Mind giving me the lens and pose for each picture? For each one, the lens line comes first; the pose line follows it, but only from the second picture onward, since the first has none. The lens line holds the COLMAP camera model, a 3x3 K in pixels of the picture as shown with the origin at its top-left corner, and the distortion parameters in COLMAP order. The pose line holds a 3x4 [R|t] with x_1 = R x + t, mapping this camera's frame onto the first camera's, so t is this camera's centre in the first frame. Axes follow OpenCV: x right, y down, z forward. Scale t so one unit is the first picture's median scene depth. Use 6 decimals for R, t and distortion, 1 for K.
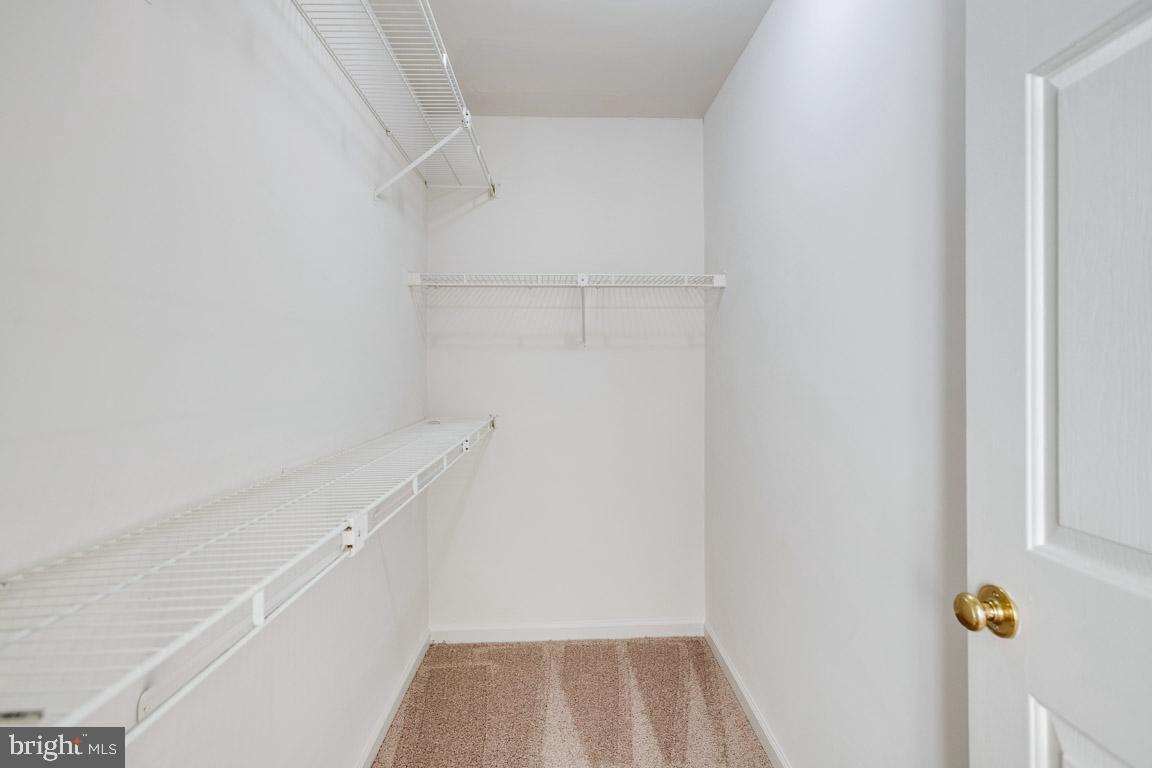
lens RADIAL K [[557.2, 0, 575.6], [0, 557.2, 376.9], [0, 0, 1]] dist [0.000161, 0.003813]
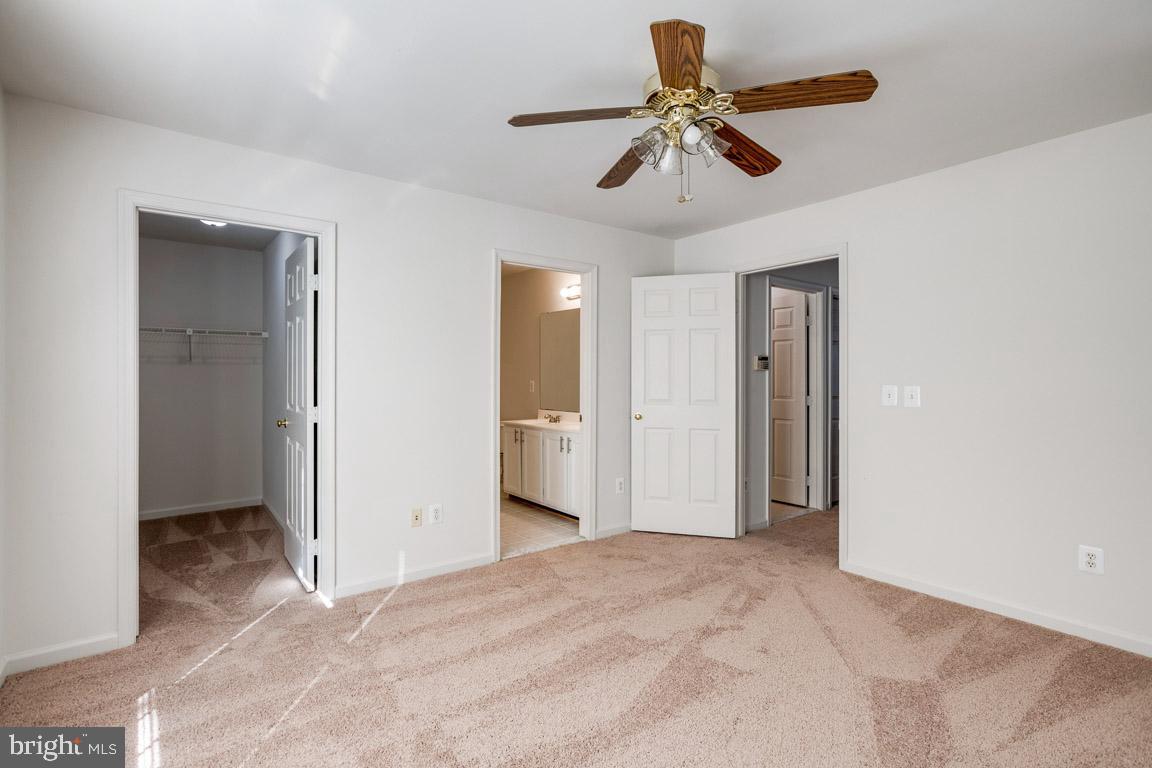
lens RADIAL K [[557.2, 0, 579.3], [0, 557.2, 379.7], [0, 0, 1]] dist [0.000161, 0.003813]
pose [[0.813898, 0.002254, 0.581003, -0.011485], [0.004826, 0.999932, -0.010639, 0.031248], [-0.580988, 0.011462, 0.813832, -1.381203]]
